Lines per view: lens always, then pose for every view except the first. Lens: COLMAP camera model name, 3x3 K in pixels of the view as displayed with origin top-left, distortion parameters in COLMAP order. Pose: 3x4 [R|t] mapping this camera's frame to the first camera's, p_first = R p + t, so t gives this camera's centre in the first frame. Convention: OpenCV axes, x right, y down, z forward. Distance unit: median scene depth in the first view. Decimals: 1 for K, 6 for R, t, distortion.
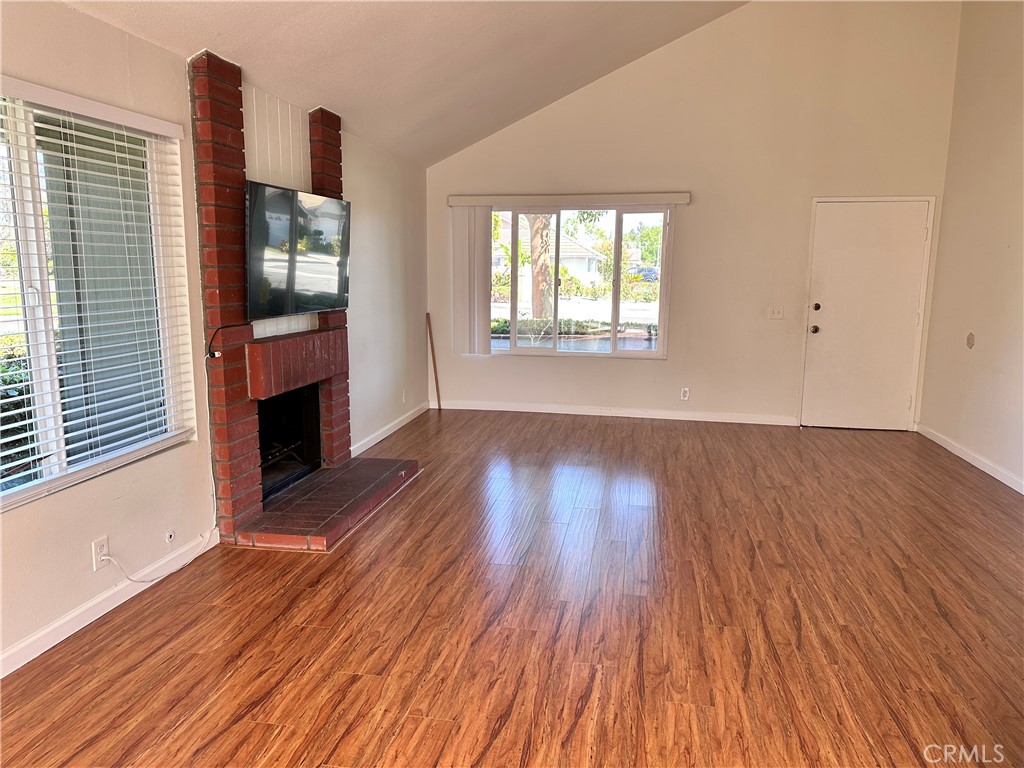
lens RADIAL K [[717.0, 0, 510.2], [0, 717.0, 382.7], [0, 0, 1]] dist [0.054036, -0.065262]
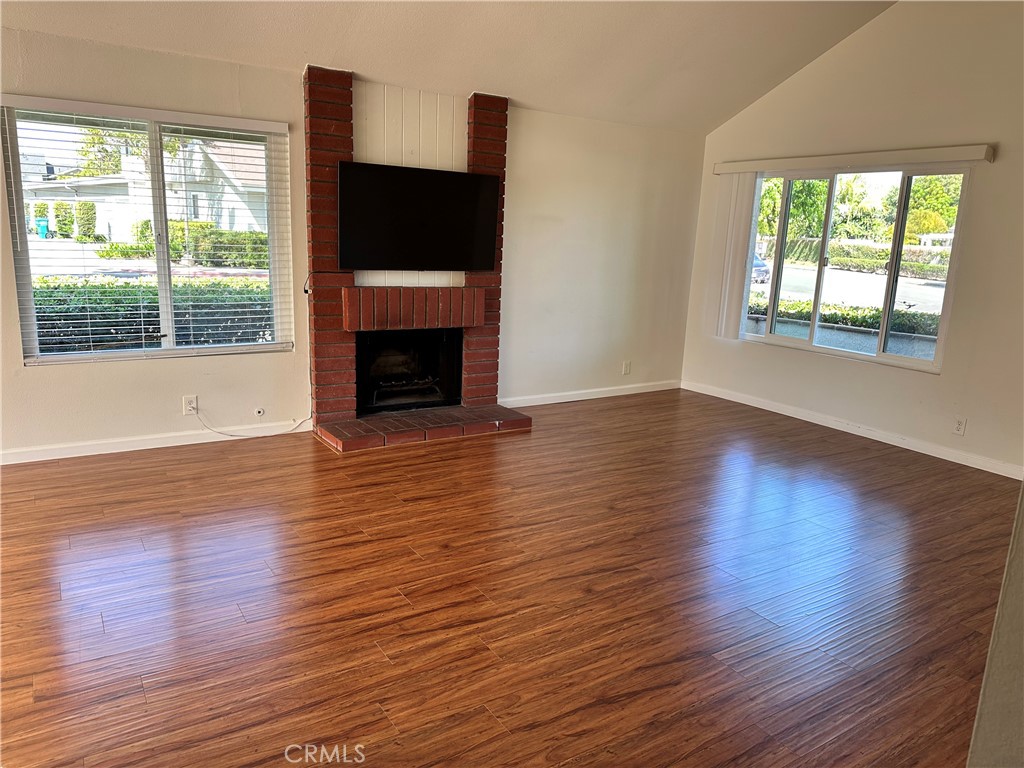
lens RADIAL K [[717.0, 0, 518.8], [0, 717.0, 380.9], [0, 0, 1]] dist [0.054036, -0.065262]
pose [[0.686590, 0.164243, -0.708250, 0.860535], [-0.147326, 0.985369, 0.085686, -0.047897], [0.711961, 0.045512, 0.700742, 0.336753]]
